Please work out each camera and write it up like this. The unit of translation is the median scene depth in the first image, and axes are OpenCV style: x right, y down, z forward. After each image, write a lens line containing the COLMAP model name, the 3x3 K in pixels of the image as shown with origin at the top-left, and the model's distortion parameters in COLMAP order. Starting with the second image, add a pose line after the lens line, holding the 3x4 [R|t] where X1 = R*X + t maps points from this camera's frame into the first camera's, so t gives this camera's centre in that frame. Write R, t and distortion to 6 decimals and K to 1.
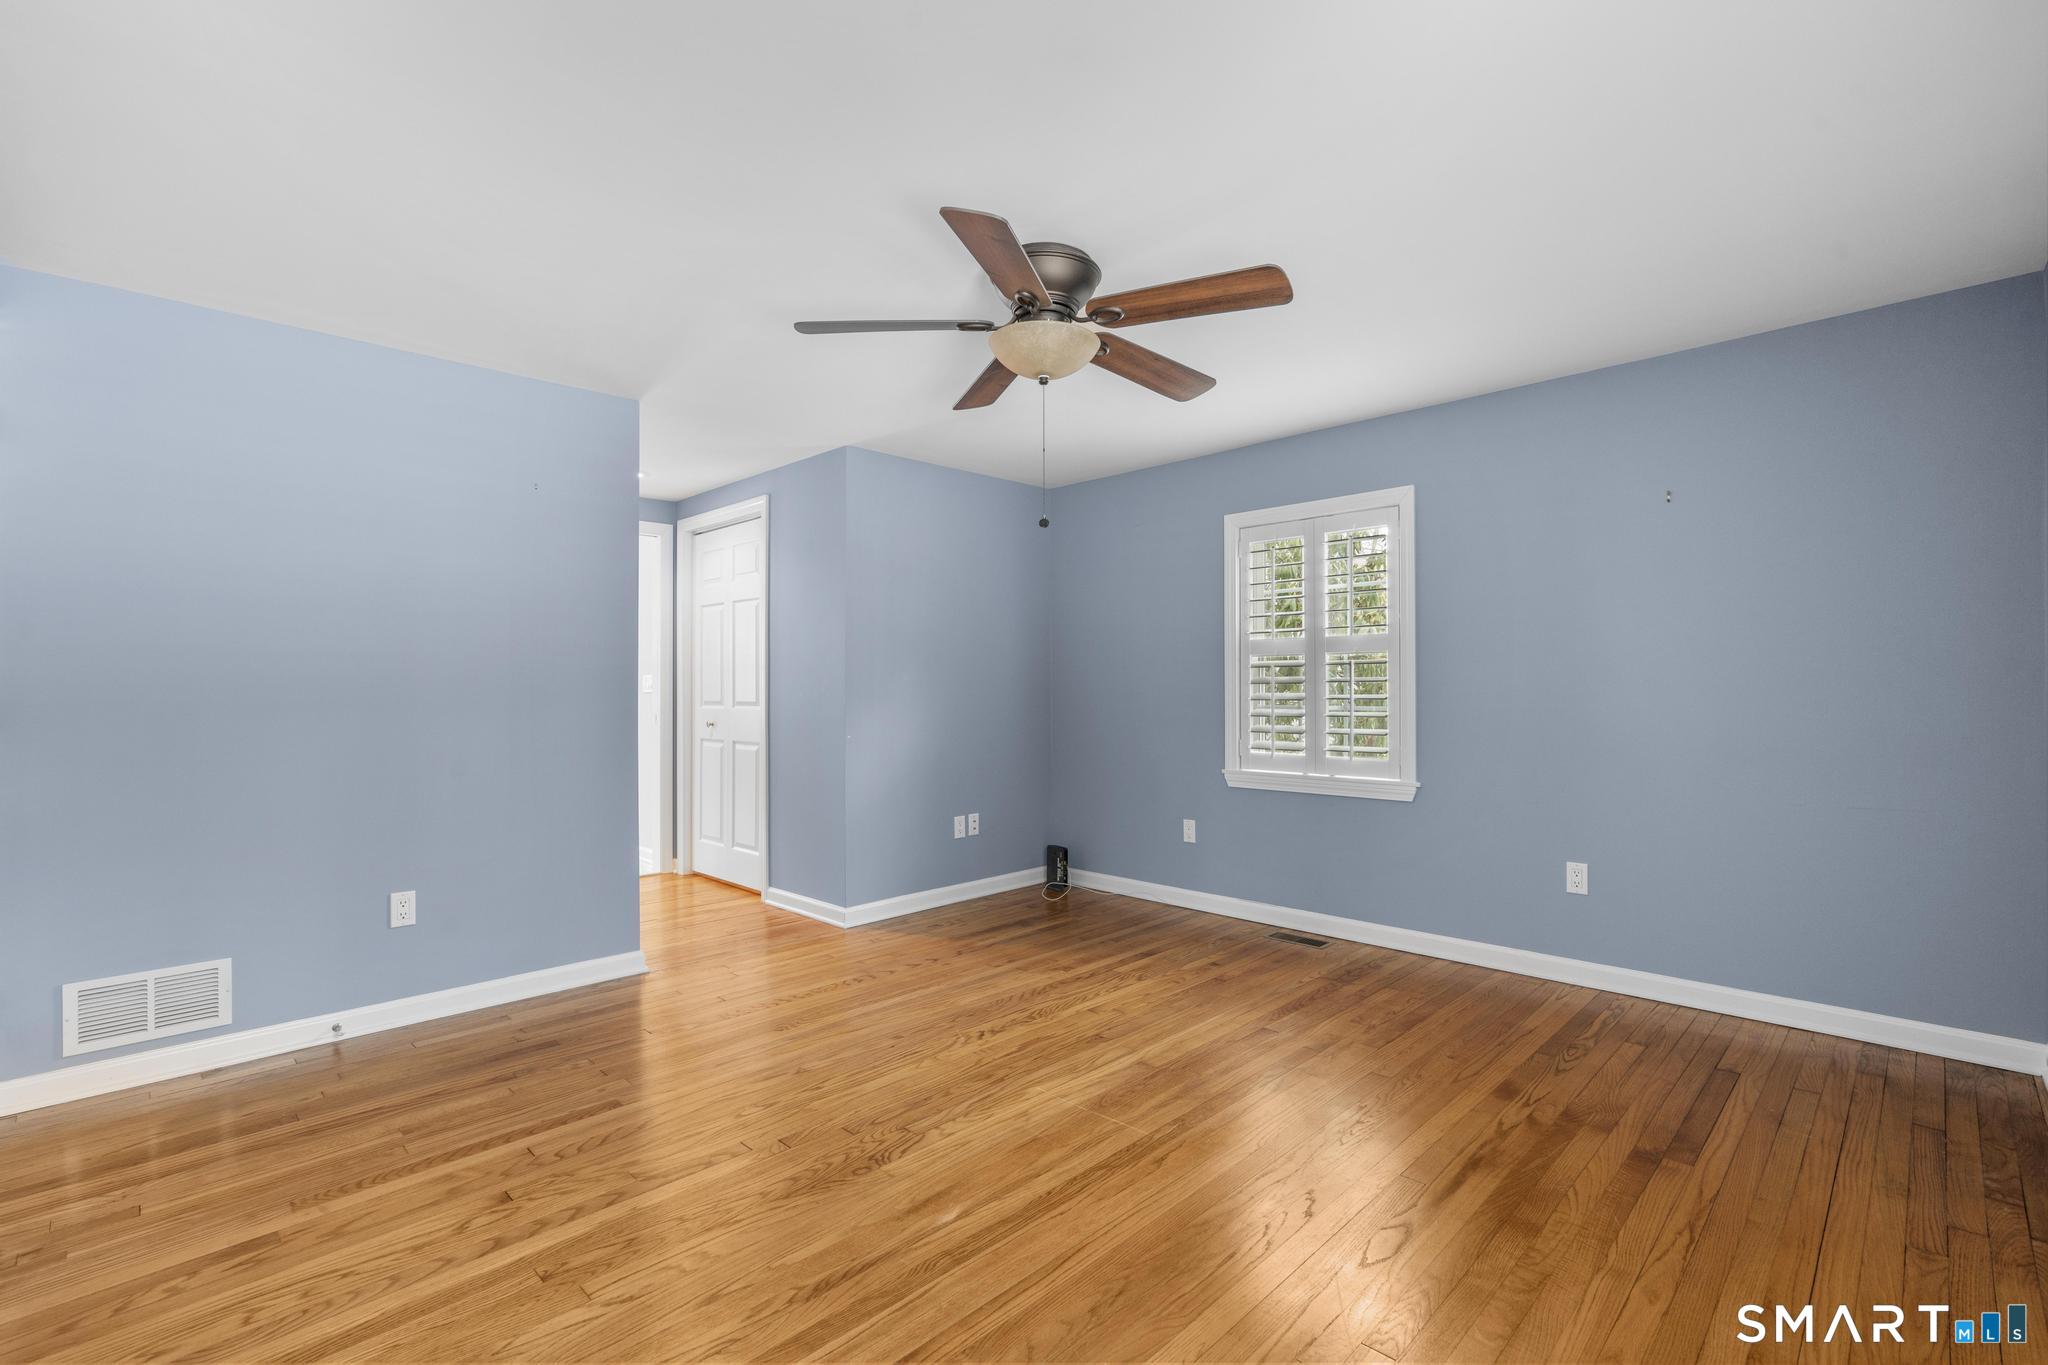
lens RADIAL K [[913.2, 0, 1021.6], [0, 913.2, 678.5], [0, 0, 1]] dist [-0.005445, 0.002199]
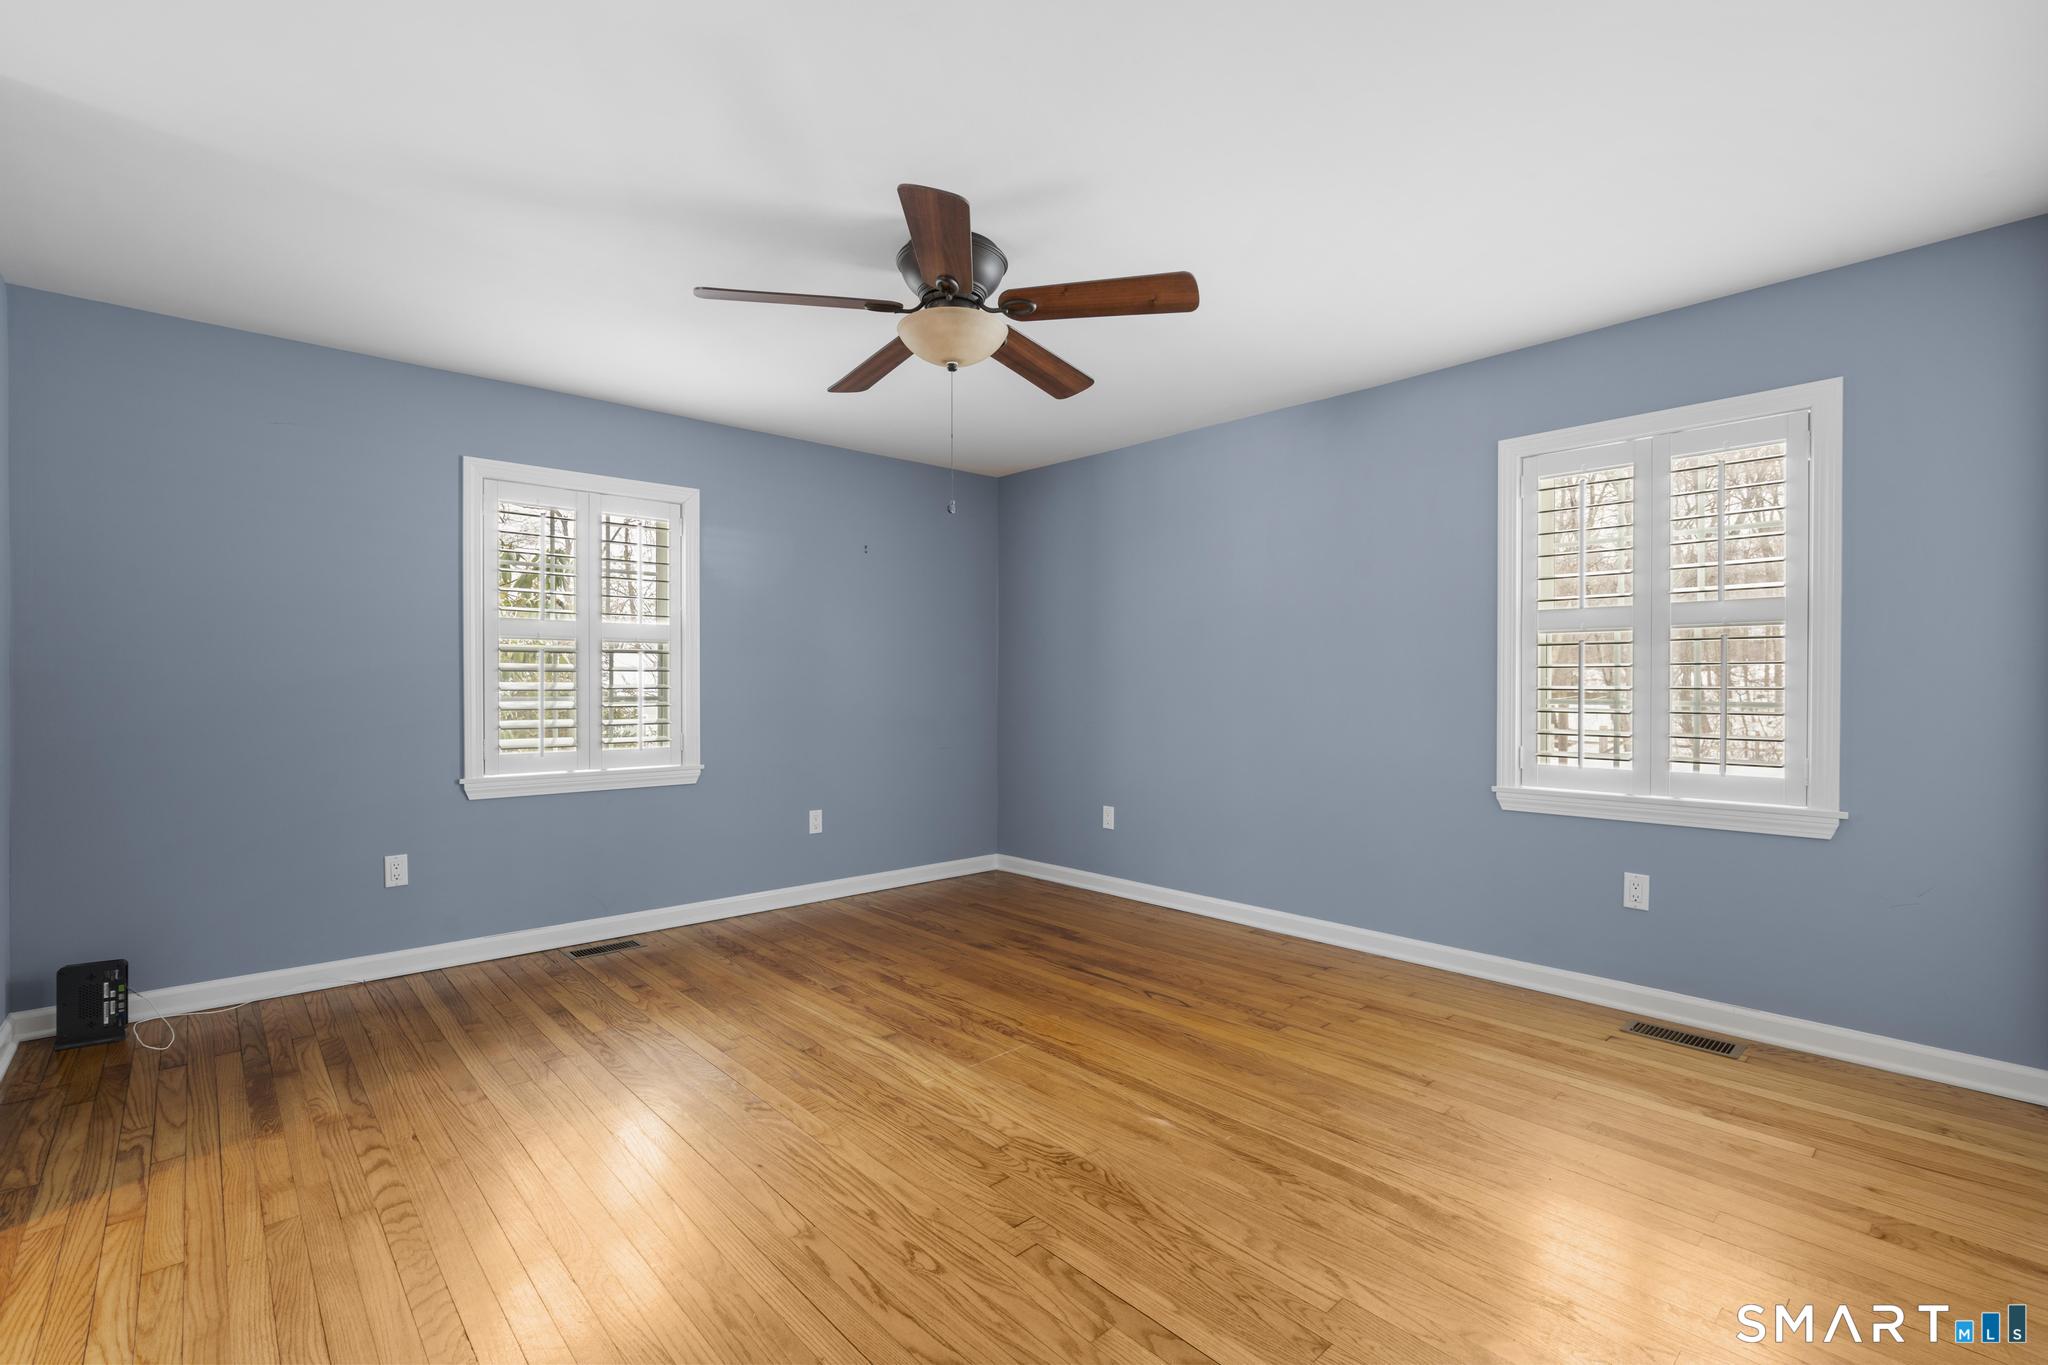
lens RADIAL K [[913.2, 0, 1024.1], [0, 913.2, 689.1], [0, 0, 1]] dist [-0.005445, 0.002199]
pose [[0.046577, -0.001070, 0.998914, -0.761809], [-0.015111, 0.999884, 0.001775, 0.018281], [-0.998800, -0.015177, 0.046555, 0.679871]]
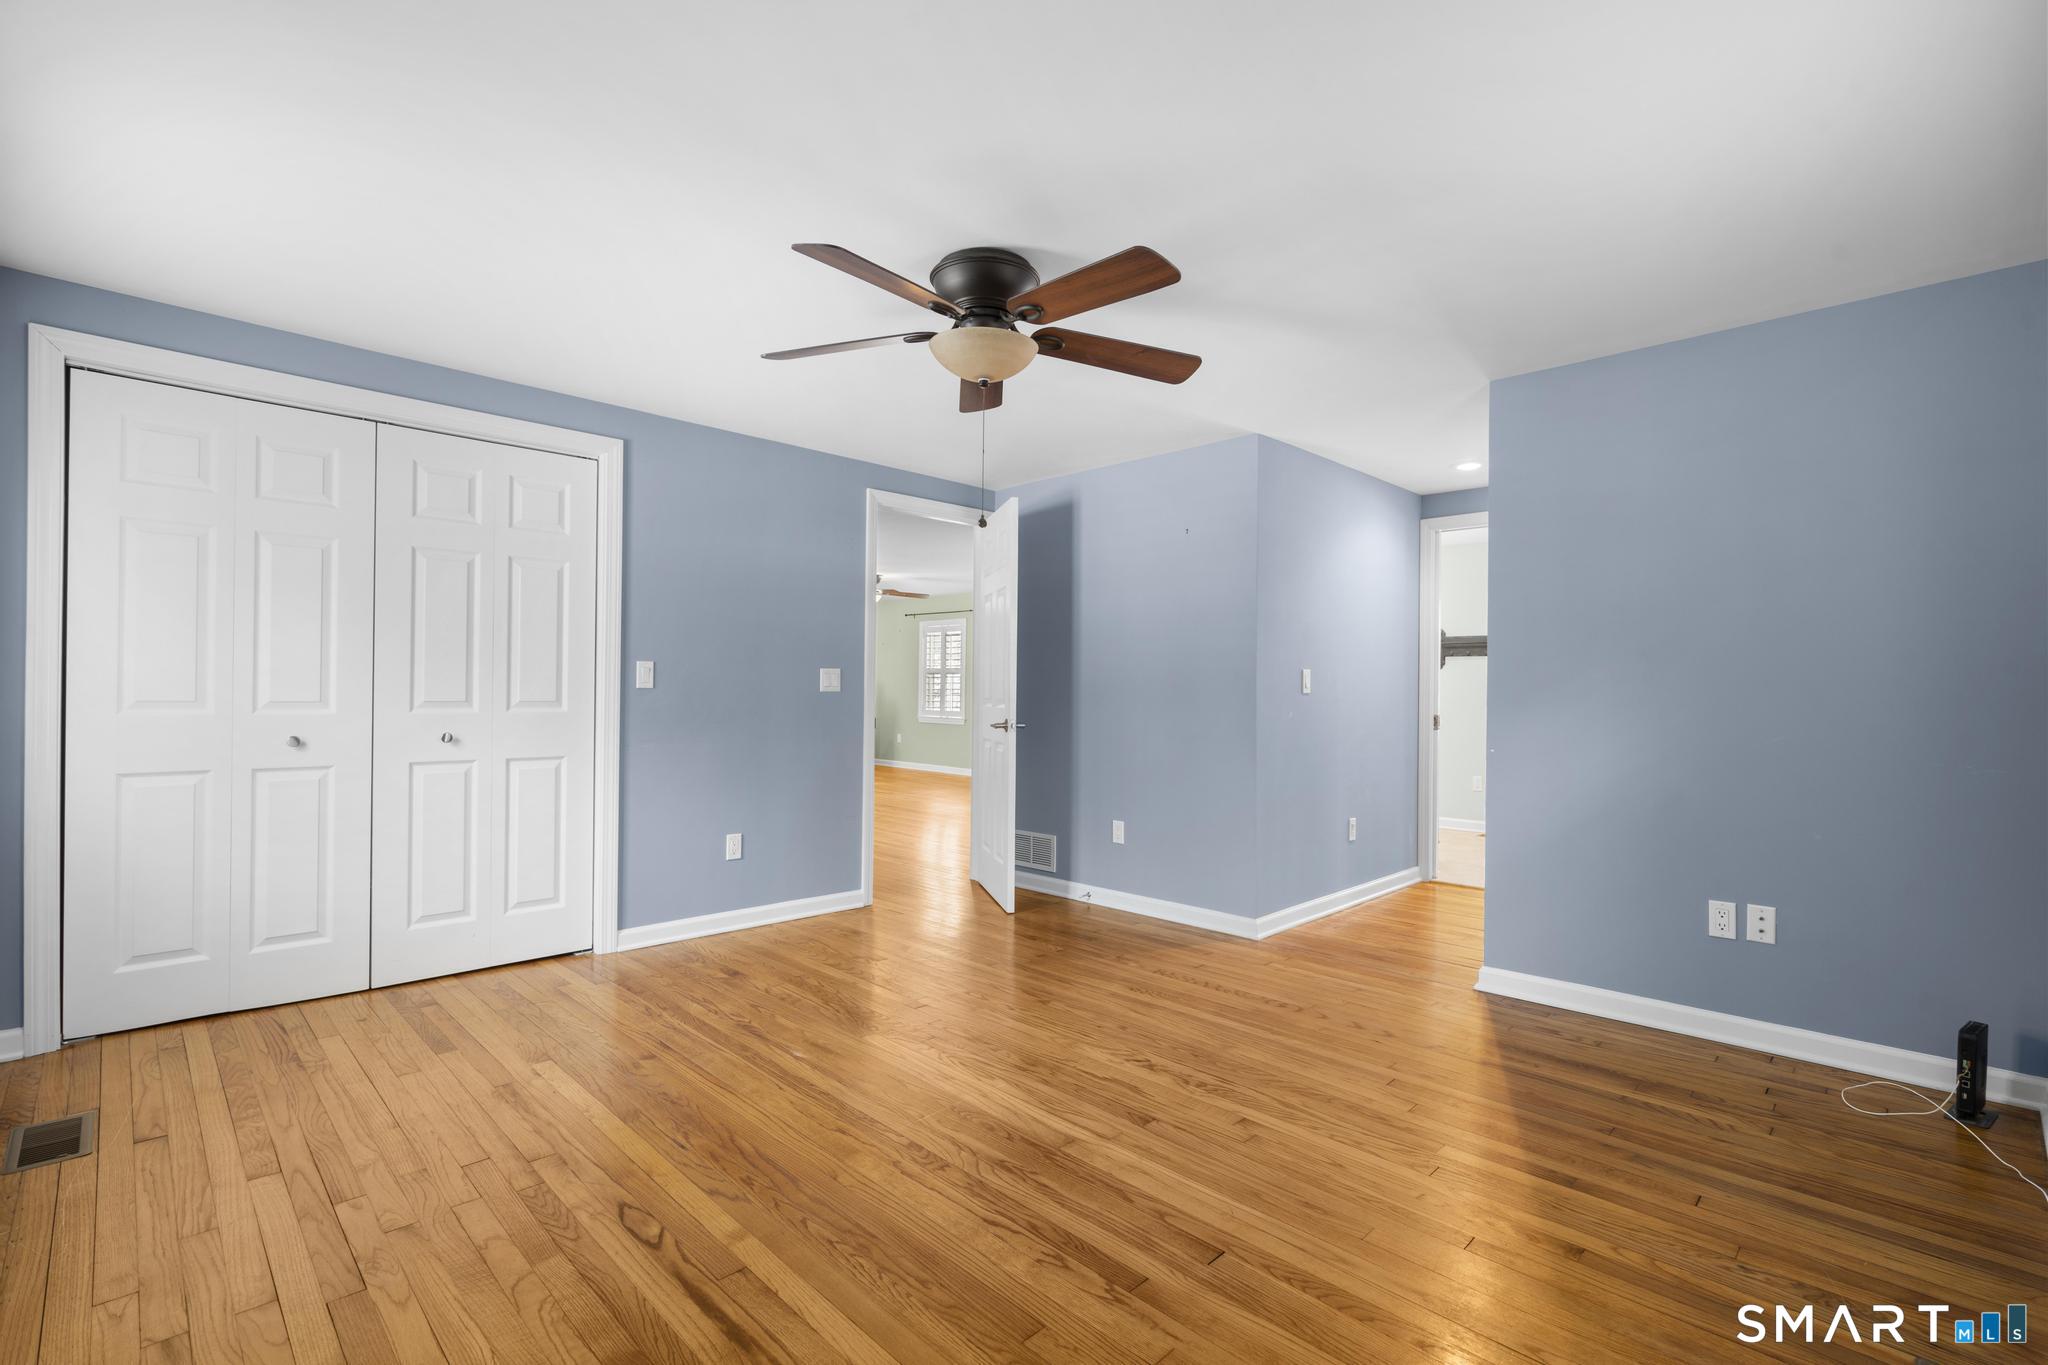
lens RADIAL K [[913.2, 0, 1026.1], [0, 913.2, 688.5], [0, 0, 1]] dist [-0.005445, 0.002199]
pose [[0.000660, 0.004245, -0.999991, 0.814863], [0.005654, 0.999975, 0.004249, 0.006079], [0.999984, -0.005657, 0.000636, 0.817438]]
